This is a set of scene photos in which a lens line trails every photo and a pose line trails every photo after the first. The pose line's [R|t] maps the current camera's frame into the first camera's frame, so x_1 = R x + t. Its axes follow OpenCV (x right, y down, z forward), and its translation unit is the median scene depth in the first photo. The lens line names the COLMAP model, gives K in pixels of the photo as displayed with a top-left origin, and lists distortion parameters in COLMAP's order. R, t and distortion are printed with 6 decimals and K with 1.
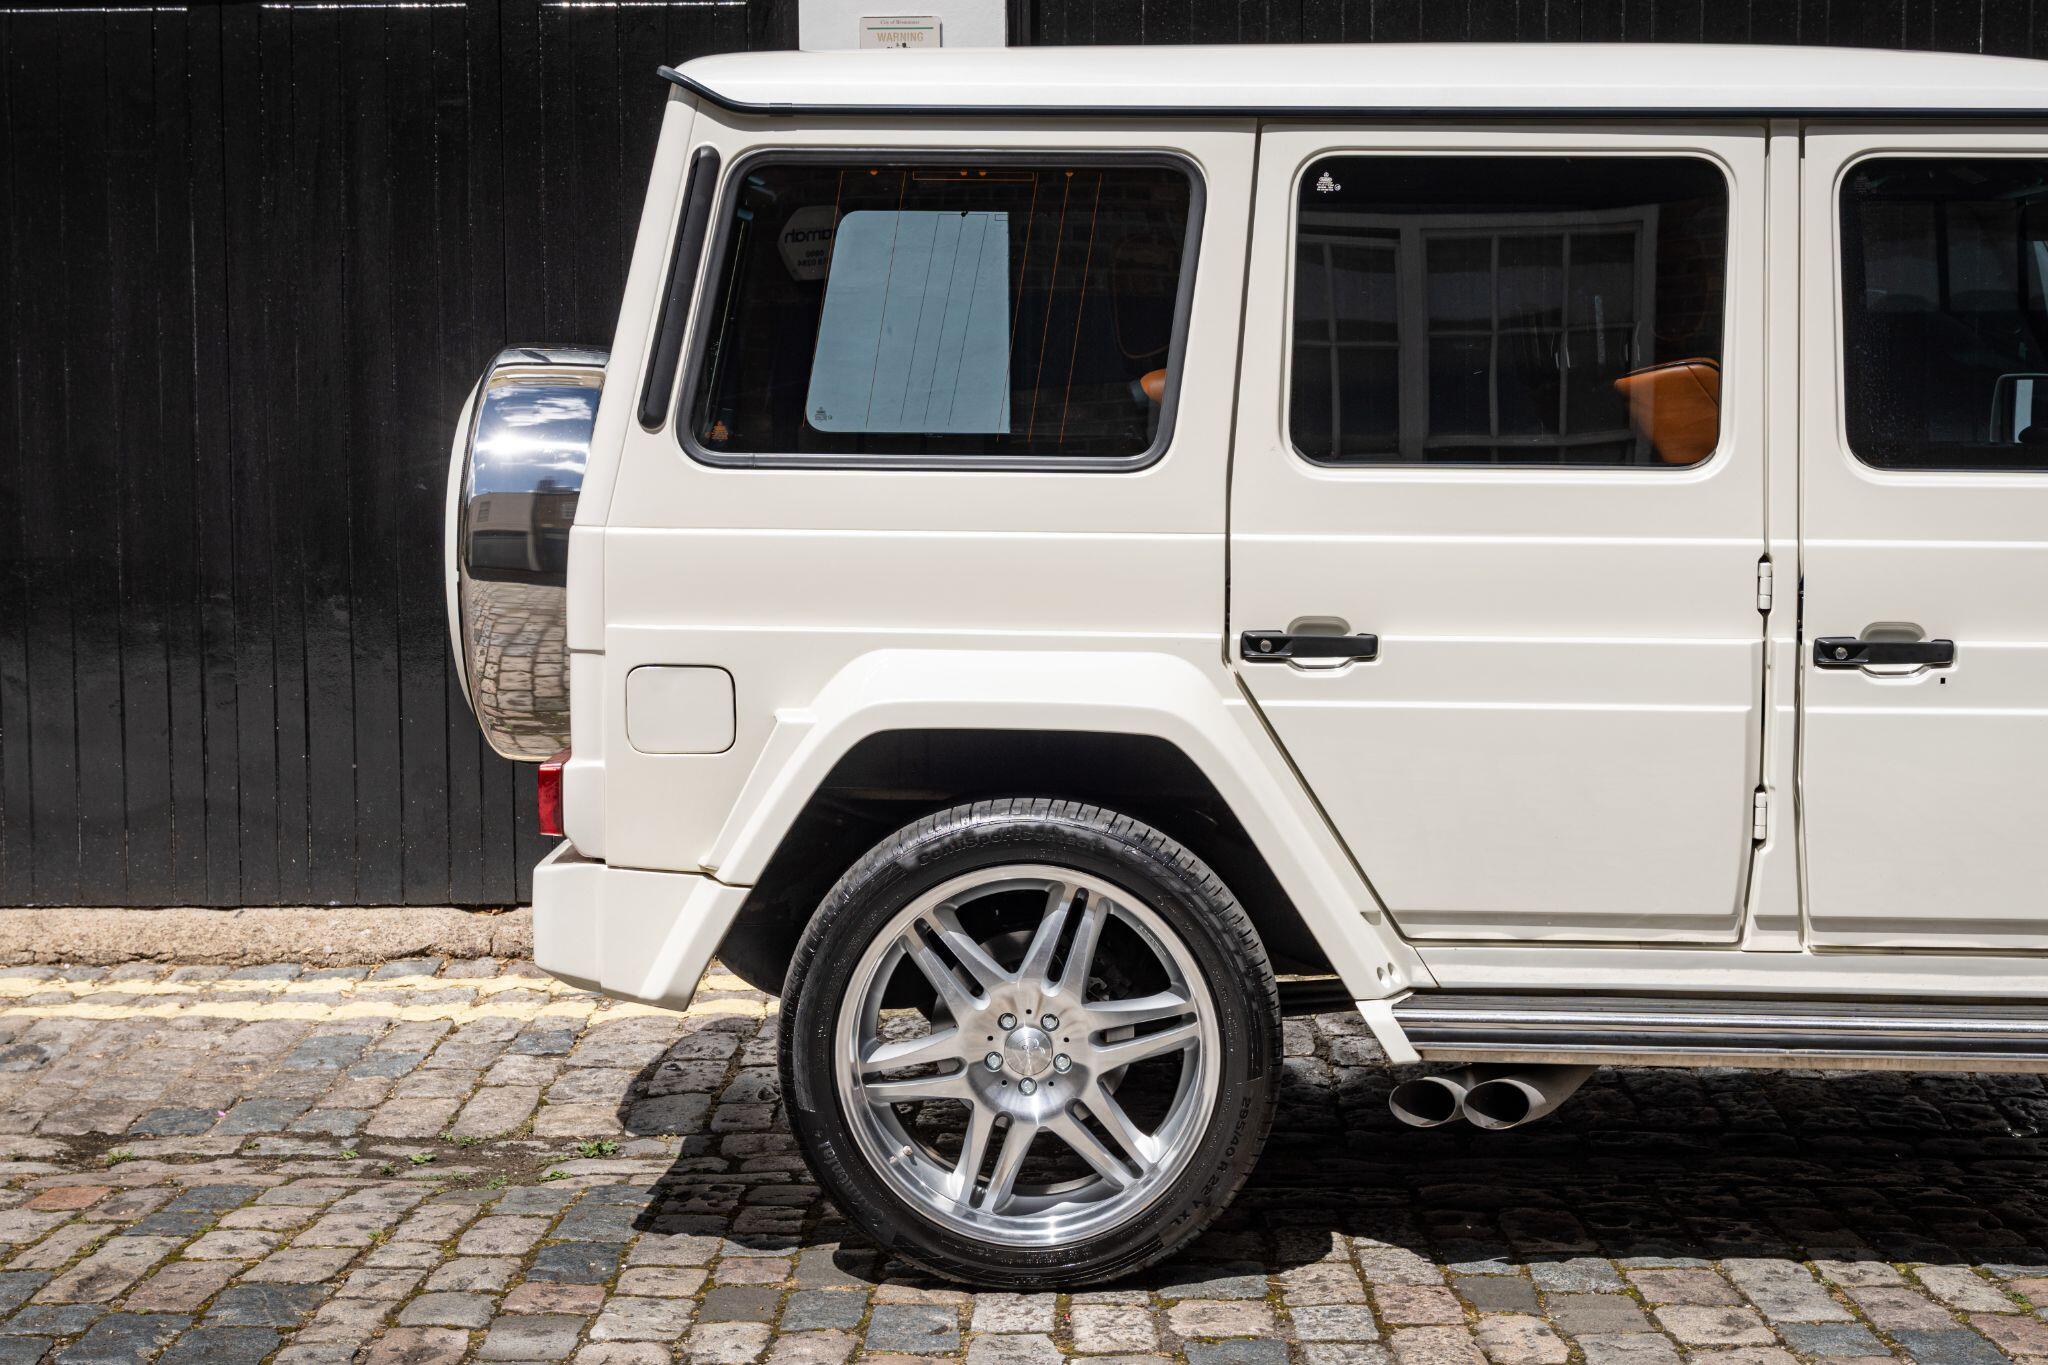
lens RADIAL K [[3227.5, 0, 1018.3], [0, 3227.5, 631.5], [0, 0, 1]] dist [0.019800, 0.062360]
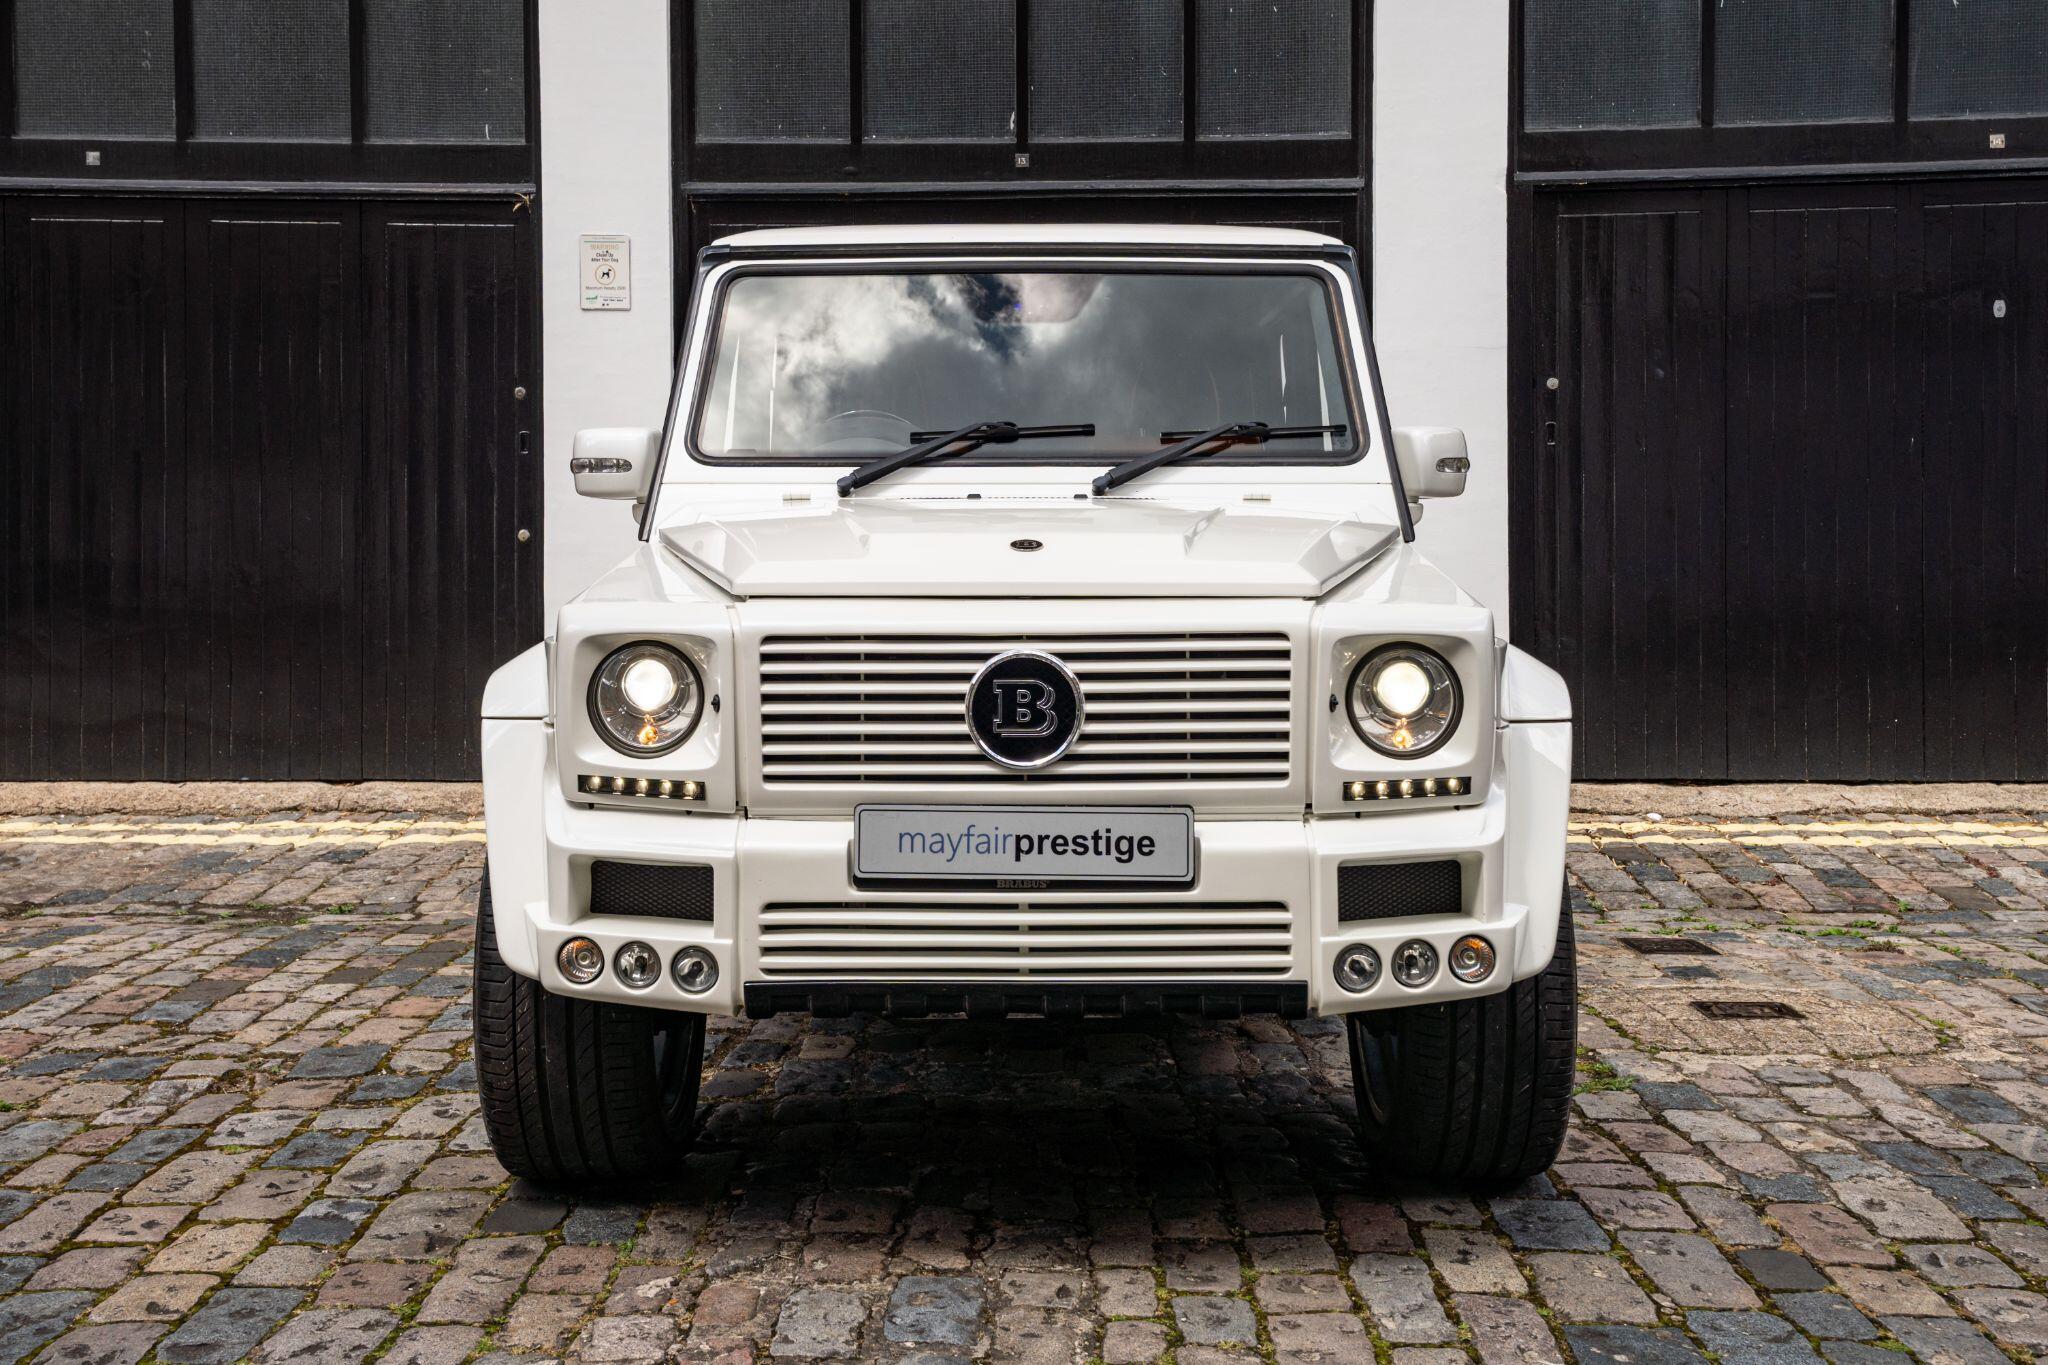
lens RADIAL K [[2242.2, 0, 991.6], [0, 2242.2, 563.1], [0, 0, 1]] dist [0.185765, -0.050654]
pose [[0.999908, 0.011974, -0.006416, 0.245778], [-0.012297, 0.998516, -0.053049, 0.050006], [0.005772, 0.053123, 0.998571, -0.198600]]
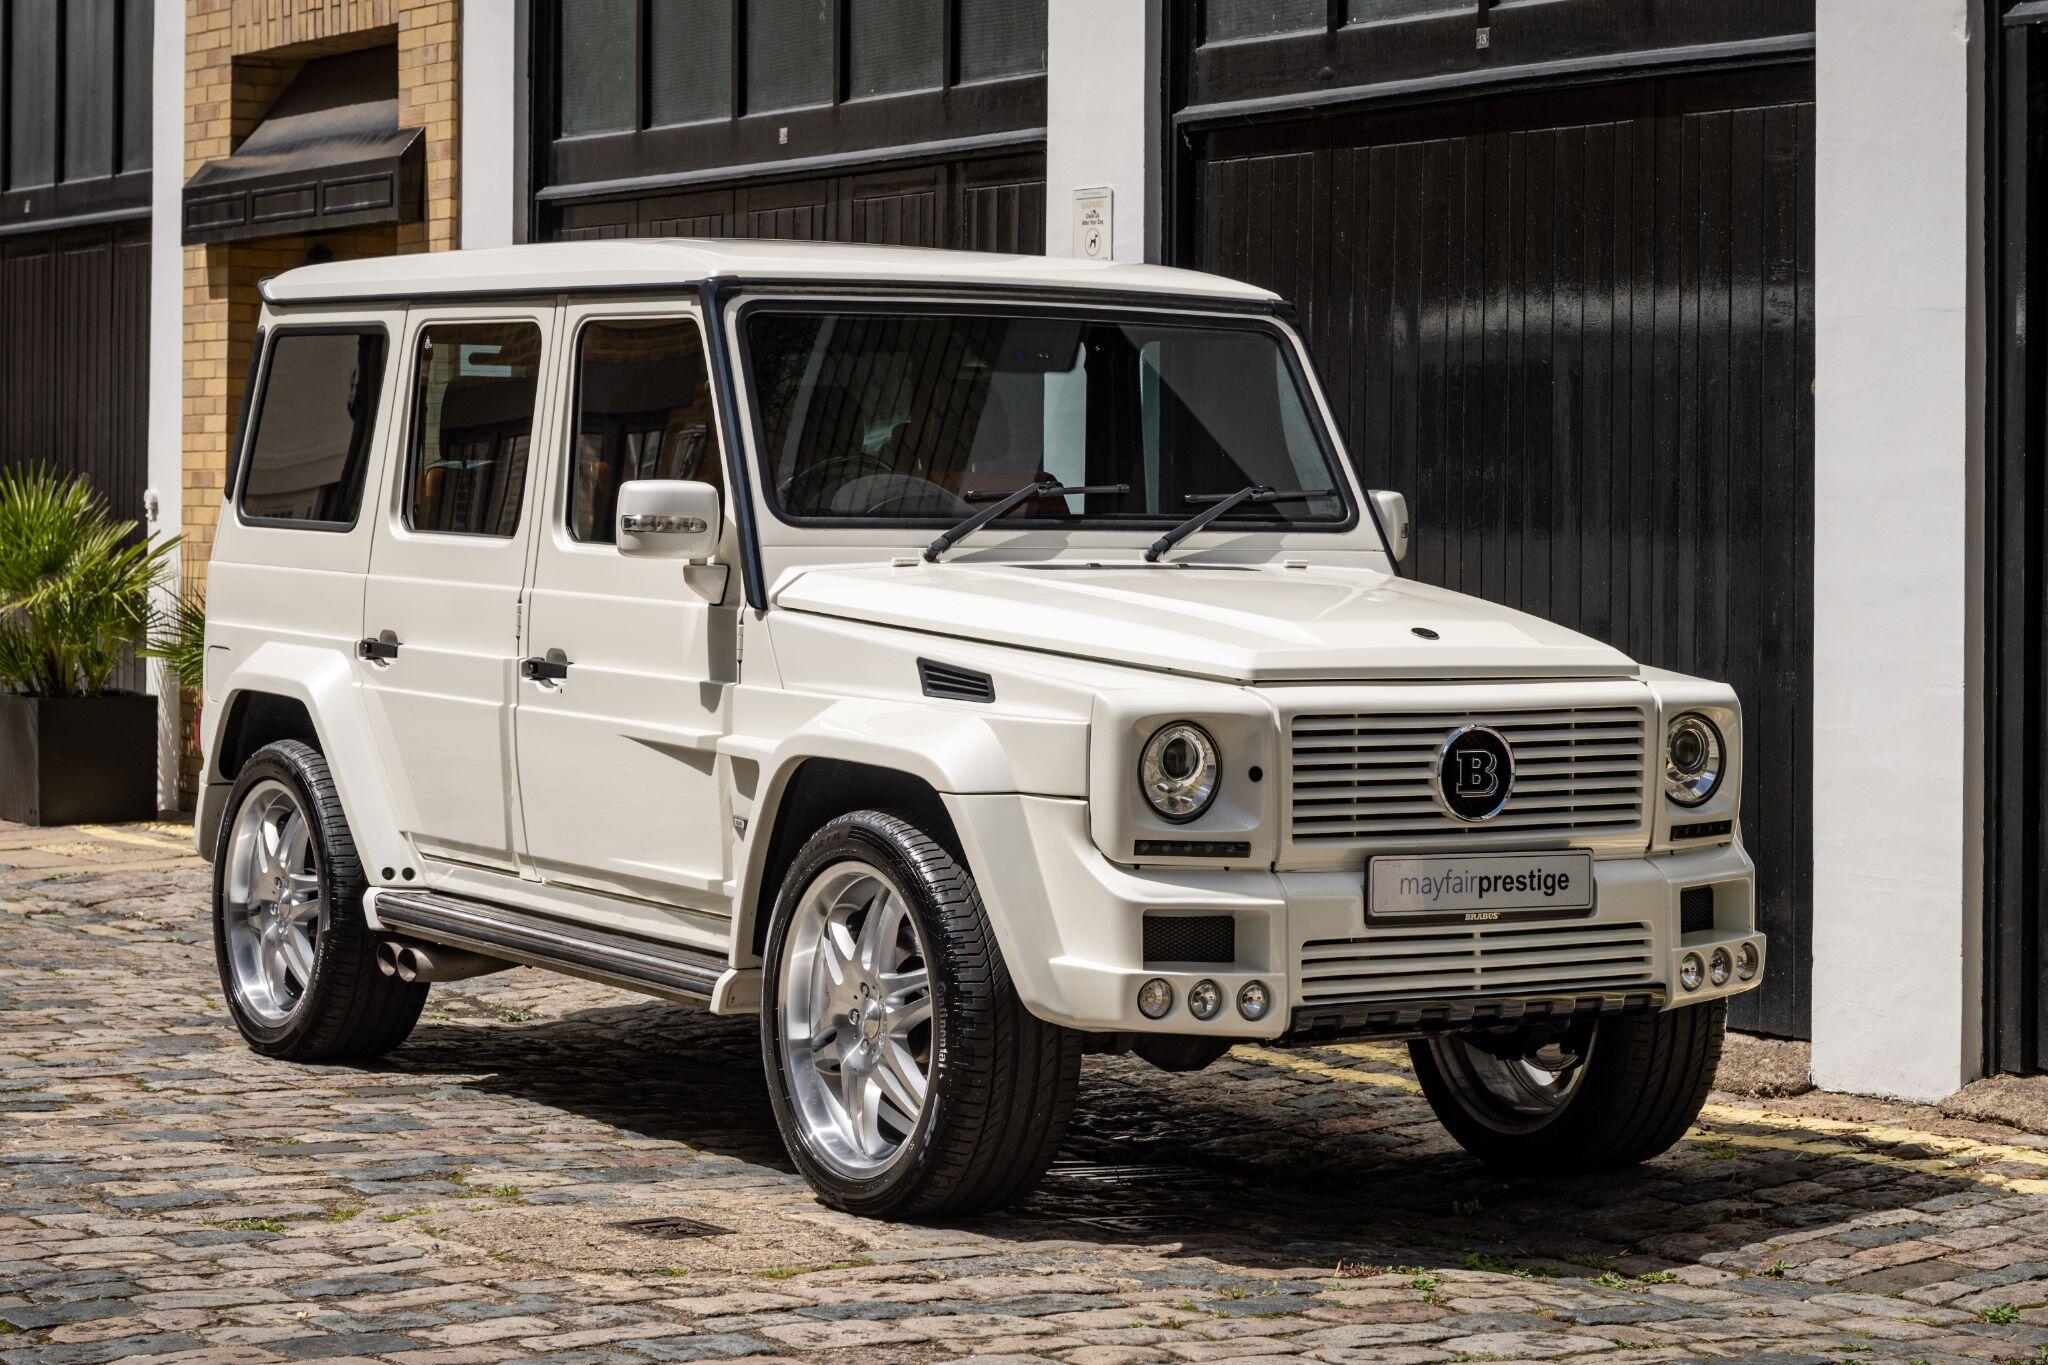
lens RADIAL K [[4526.0, 0, 1024.0], [0, 4526.0, 682.5], [0, 0, 1]] dist [-0.037678, -0.334786]
pose [[0.565481, 0.046506, -0.823449, 1.946041], [-0.085595, 0.996327, -0.002510, -0.000649], [0.820307, 0.071903, 0.567385, 0.049463]]
